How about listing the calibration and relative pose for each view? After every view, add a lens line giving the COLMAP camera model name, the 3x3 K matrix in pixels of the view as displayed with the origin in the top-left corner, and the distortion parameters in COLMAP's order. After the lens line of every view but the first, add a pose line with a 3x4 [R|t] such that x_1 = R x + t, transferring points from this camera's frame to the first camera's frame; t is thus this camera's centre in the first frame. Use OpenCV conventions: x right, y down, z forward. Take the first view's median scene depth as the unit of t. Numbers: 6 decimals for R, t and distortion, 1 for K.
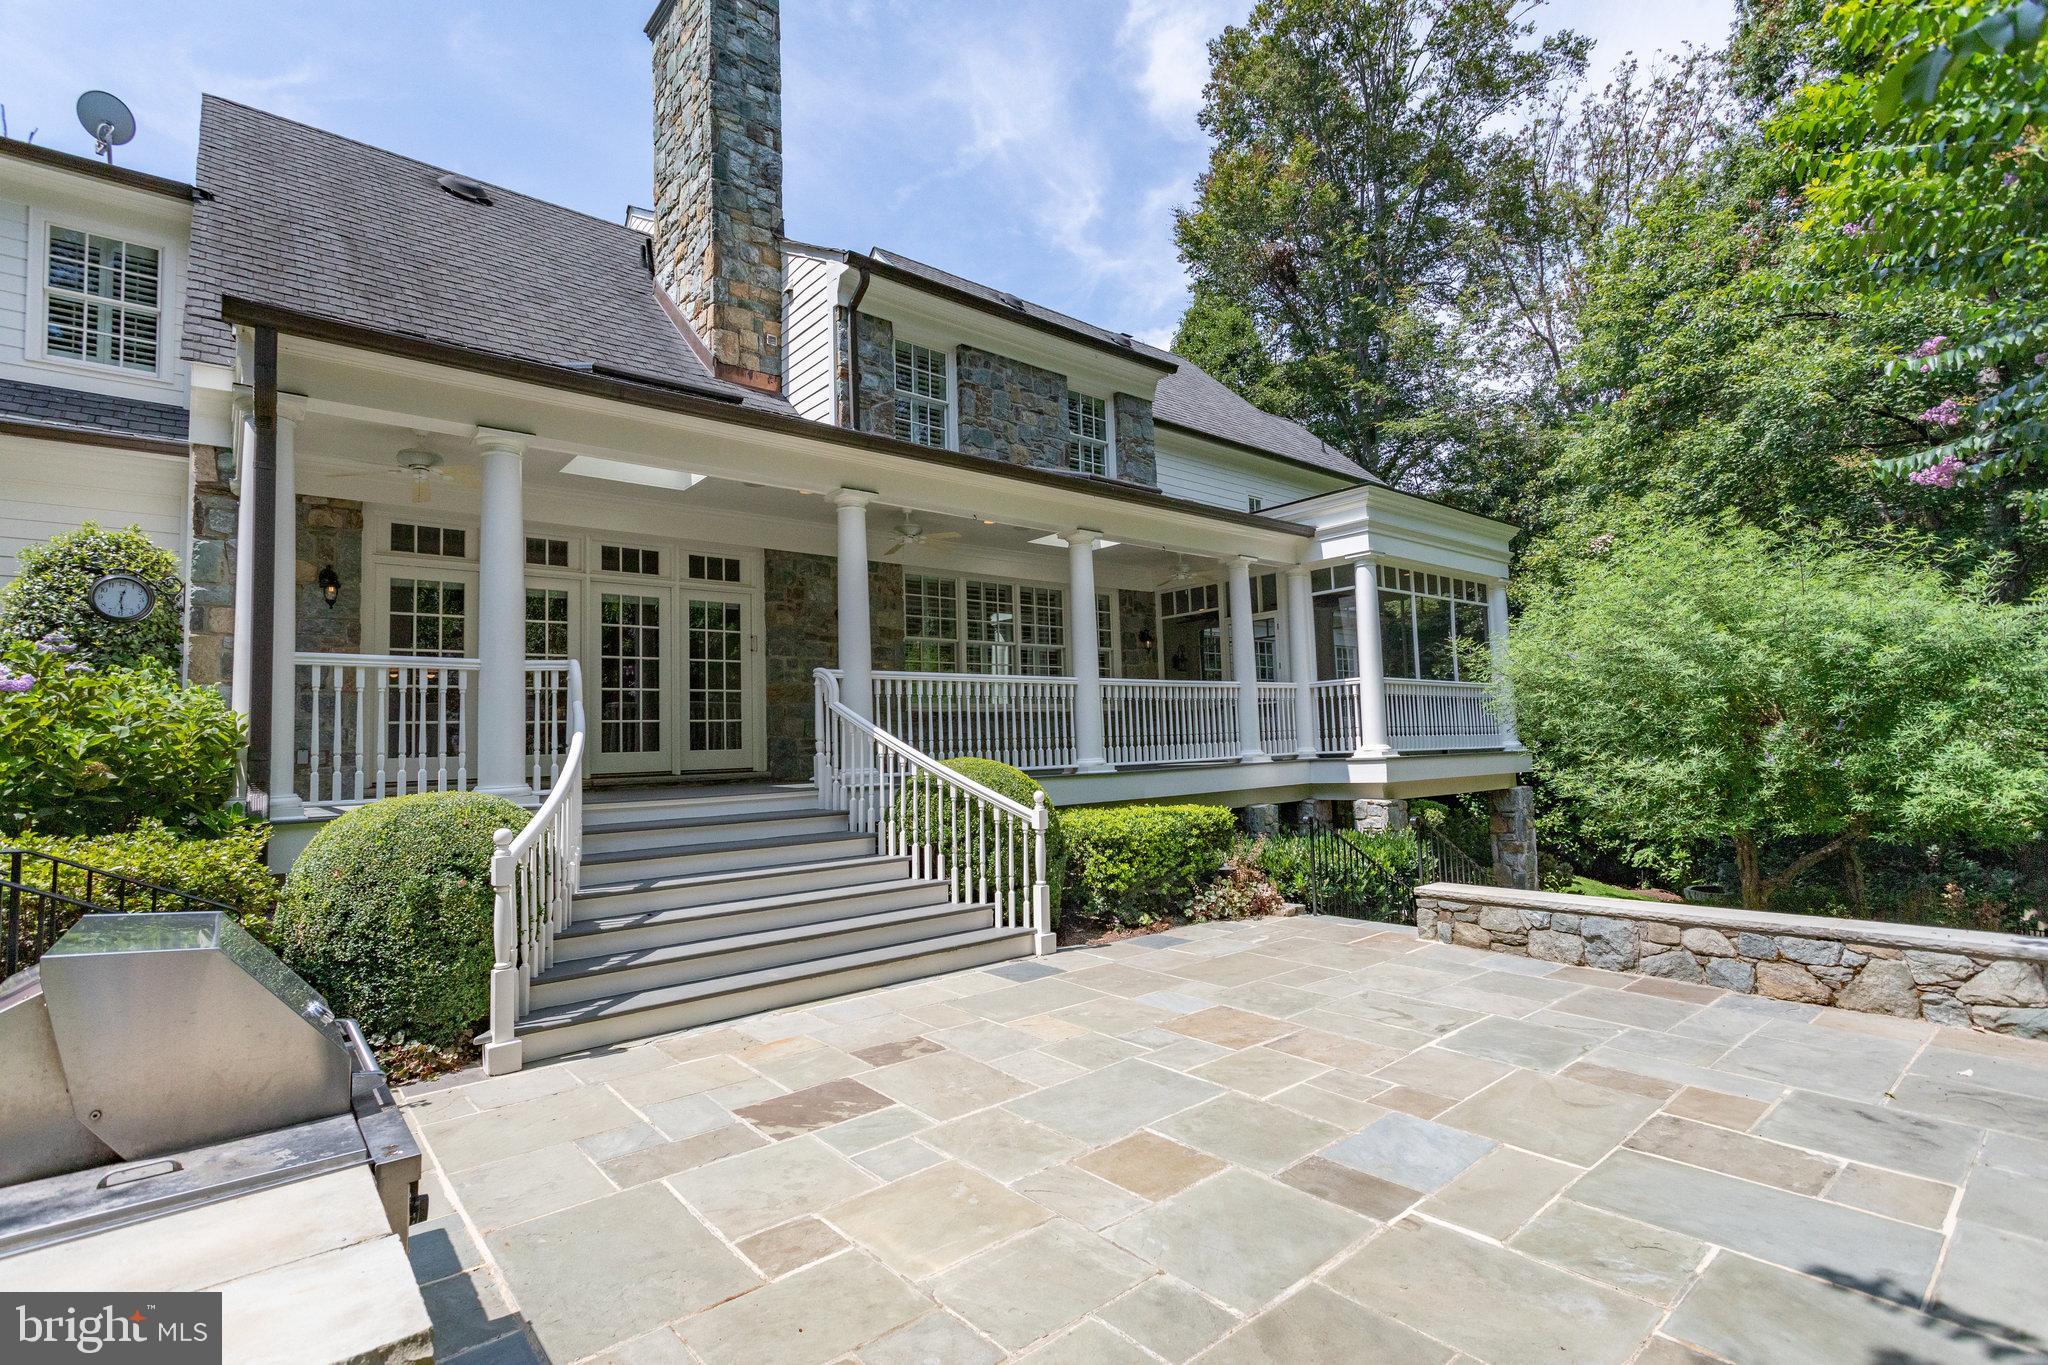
lens RADIAL K [[958.6, 0, 1026.0], [0, 958.6, 695.4], [0, 0, 1]] dist [0.007213, 0.000827]
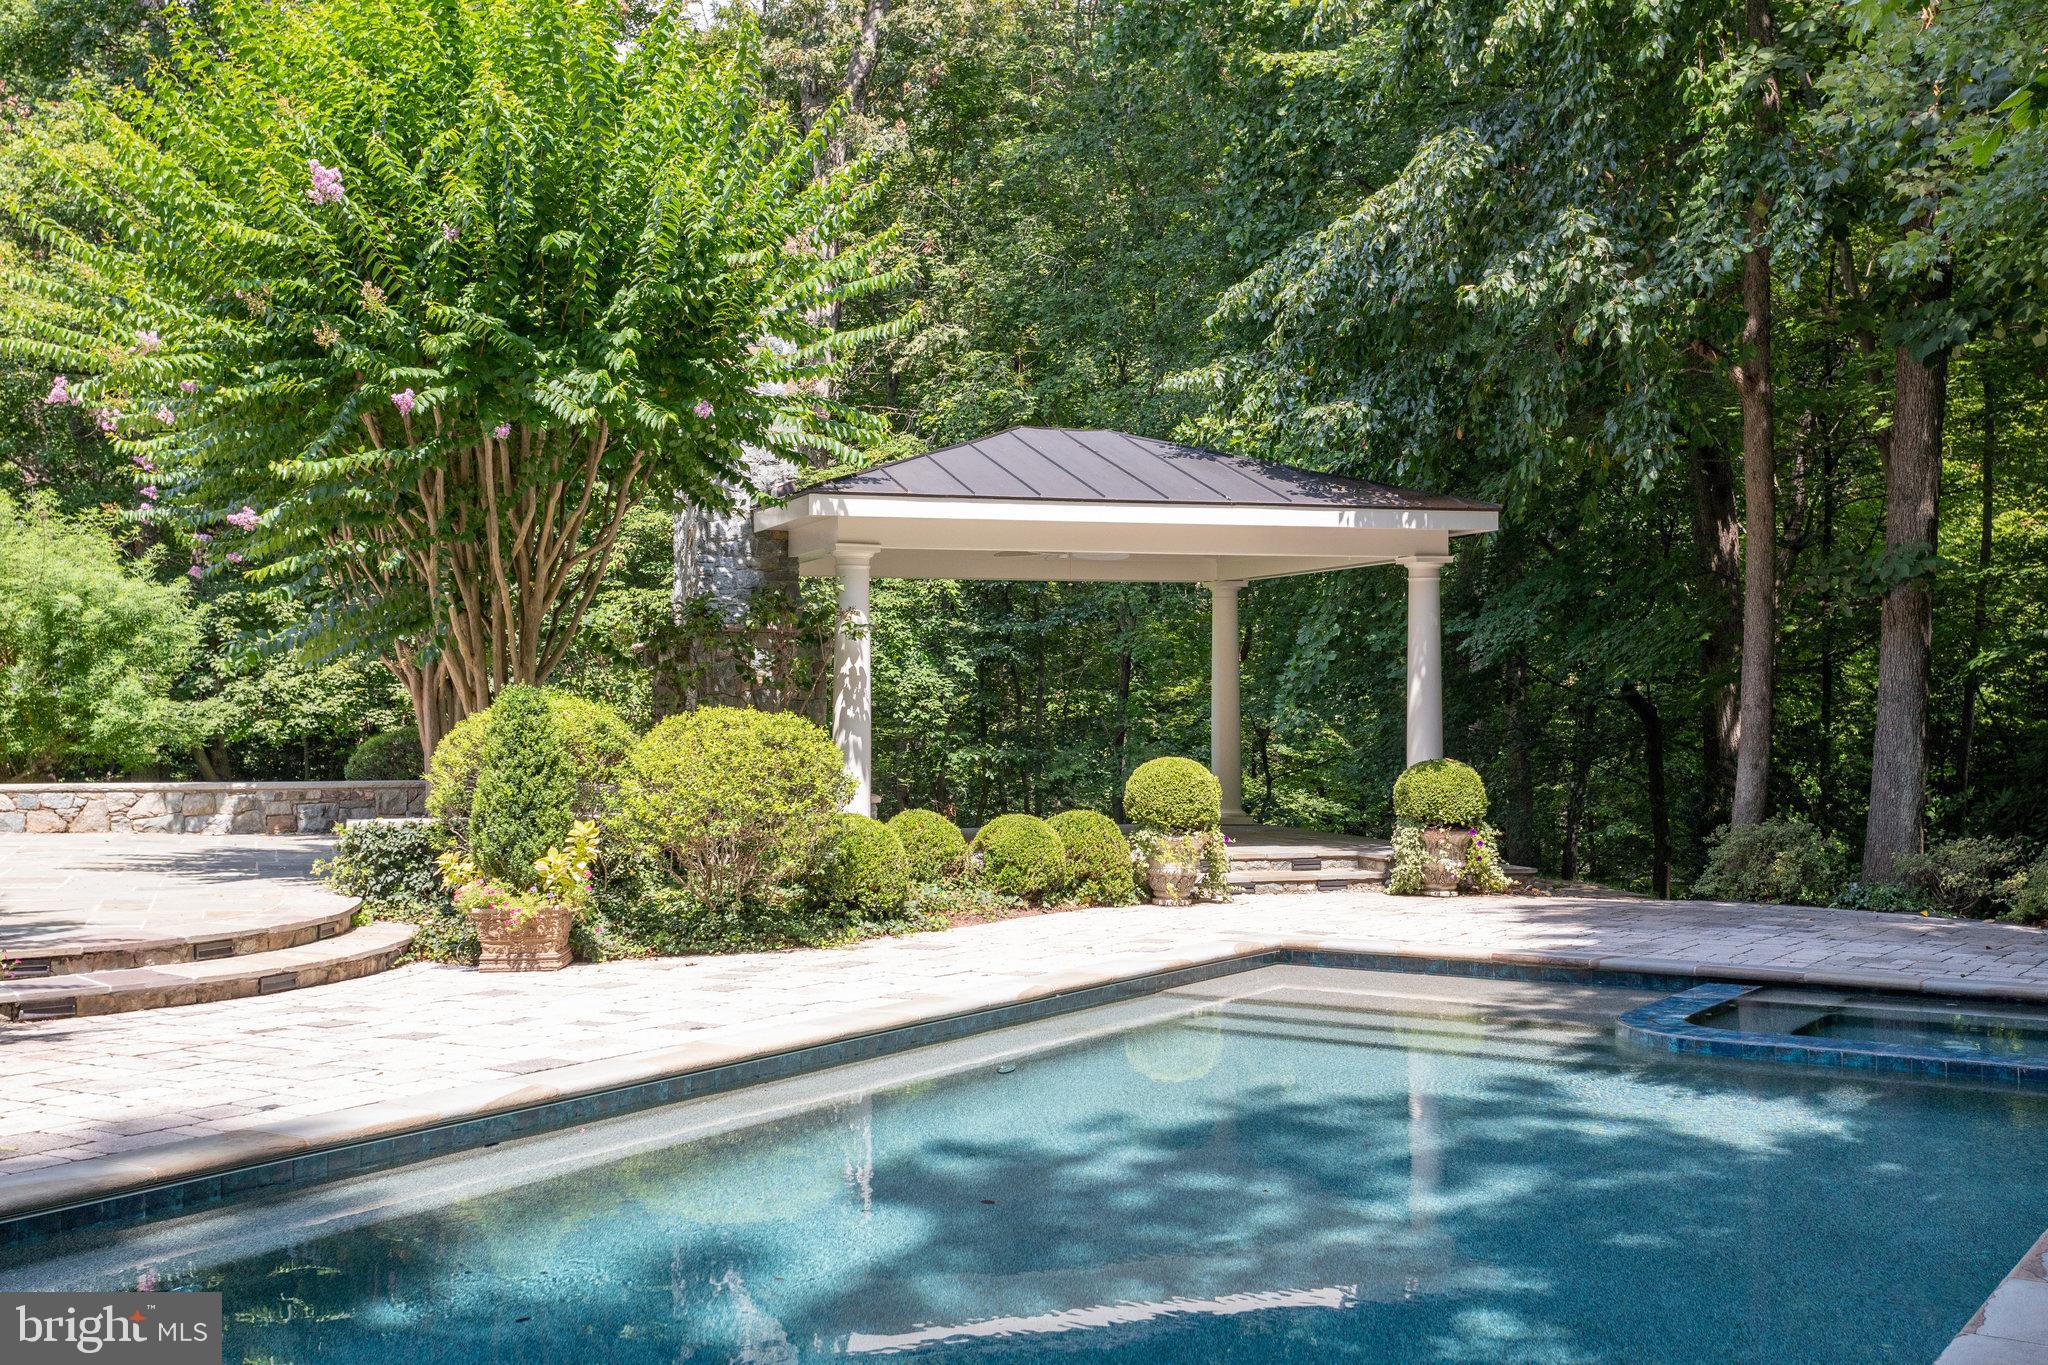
lens RADIAL K [[2234.5, 0, 1006.8], [0, 2234.5, 677.5], [0, 0, 1]] dist [0.014102, 0.000000]
pose [[0.386798, 0.036039, 0.921460, -1.404805], [-0.064633, 0.997838, -0.011895, 0.001902], [-0.919897, -0.054956, 0.388291, -1.314548]]
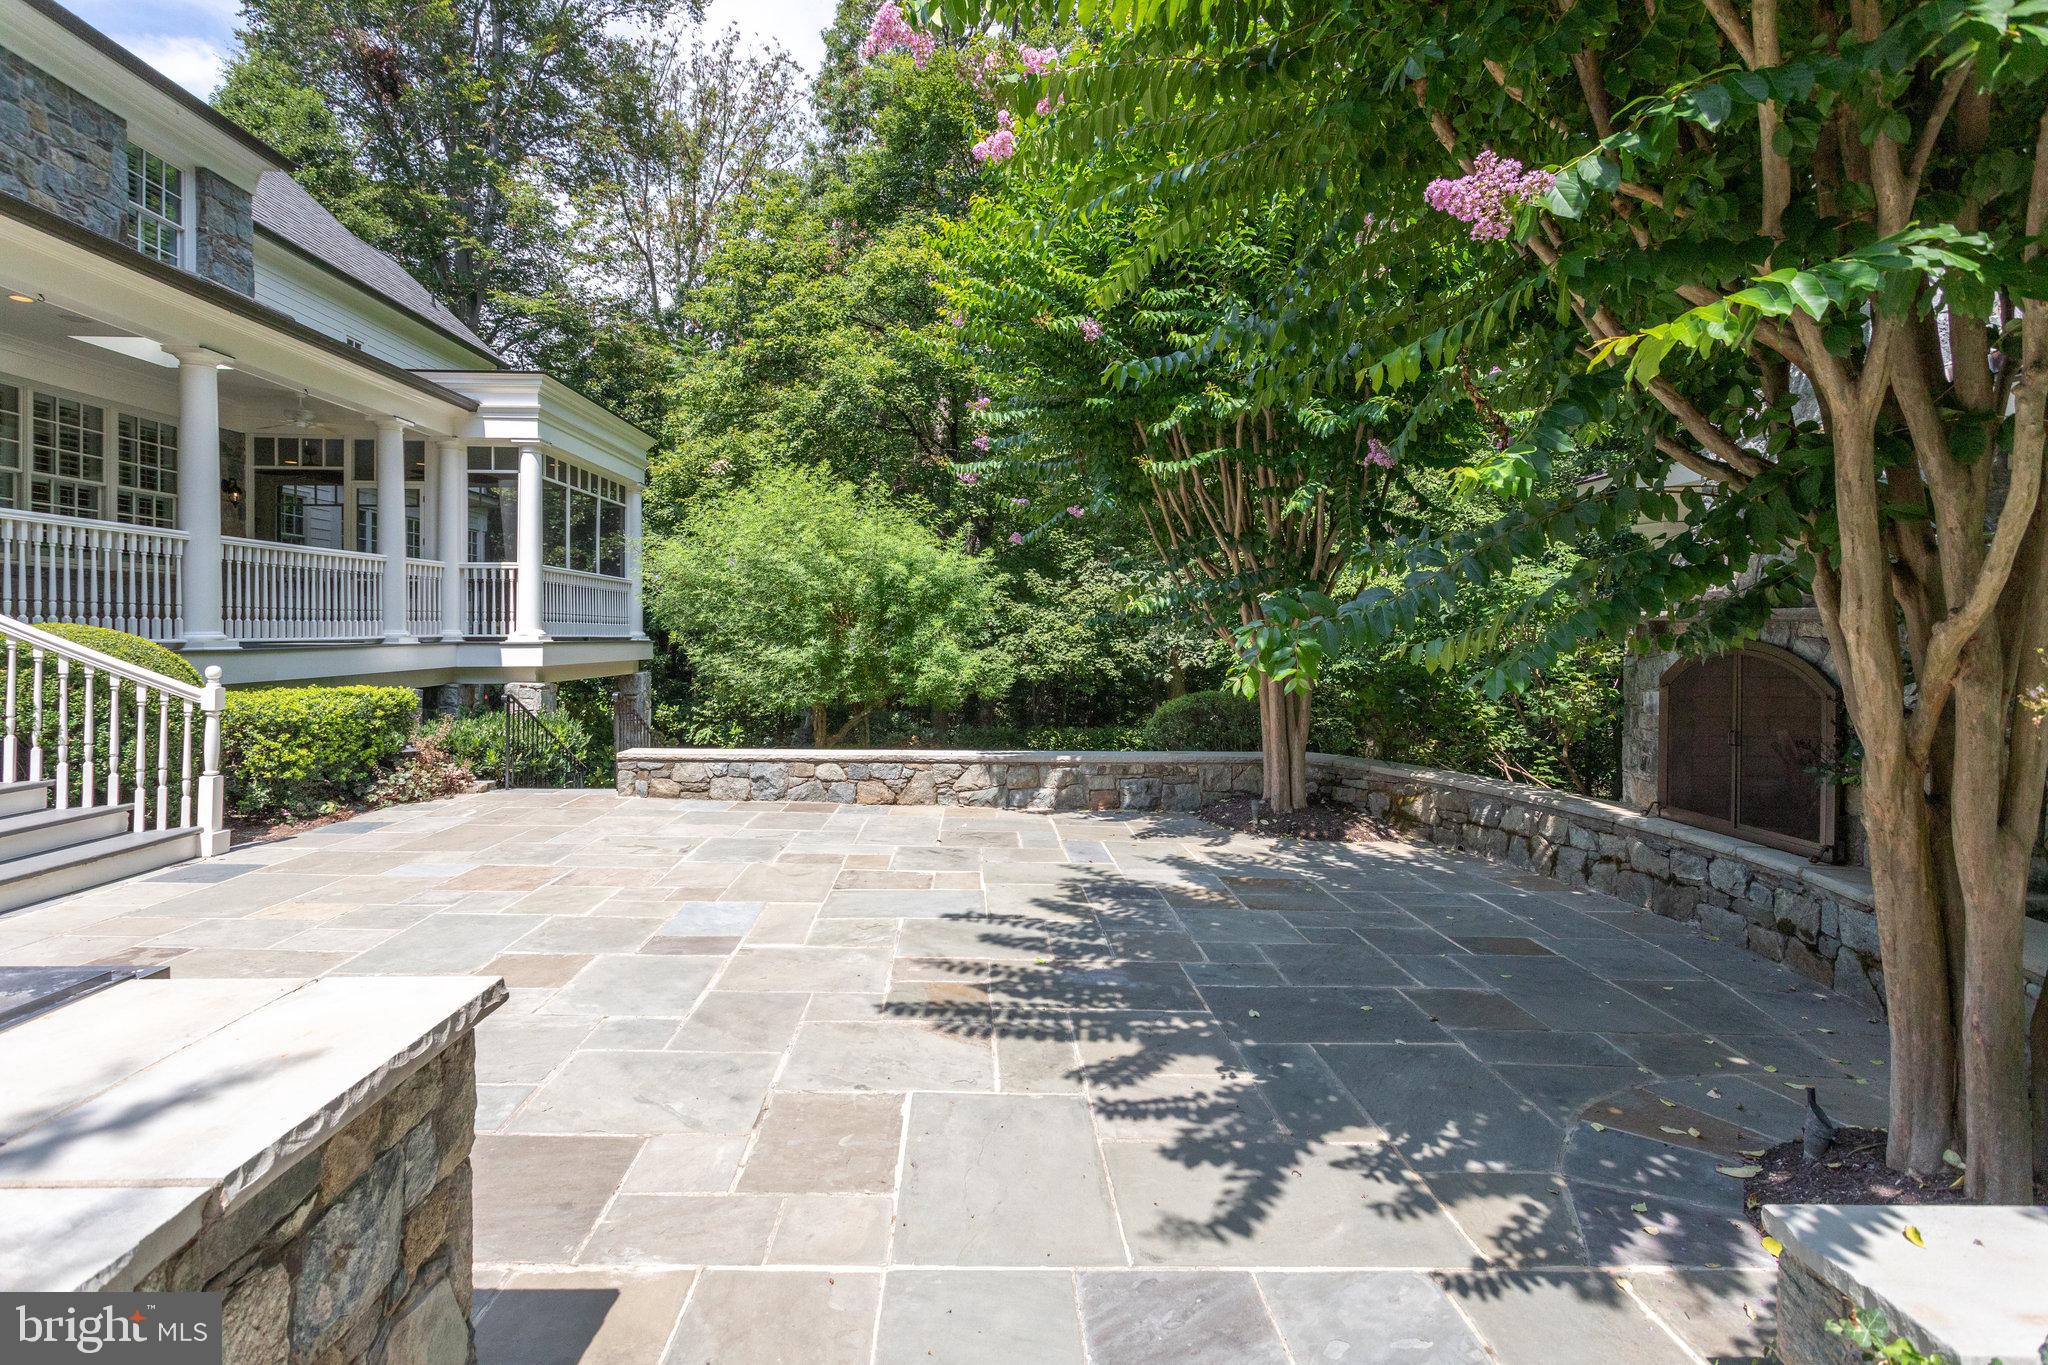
lens RADIAL K [[958.6, 0, 1003.3], [0, 958.6, 676.2], [0, 0, 1]] dist [0.007213, 0.000827]
pose [[0.632595, -0.000251, 0.774482, -0.178581], [-0.071763, 0.995679, 0.058939, 0.006935], [-0.771151, -0.092864, 0.629844, -0.067690]]
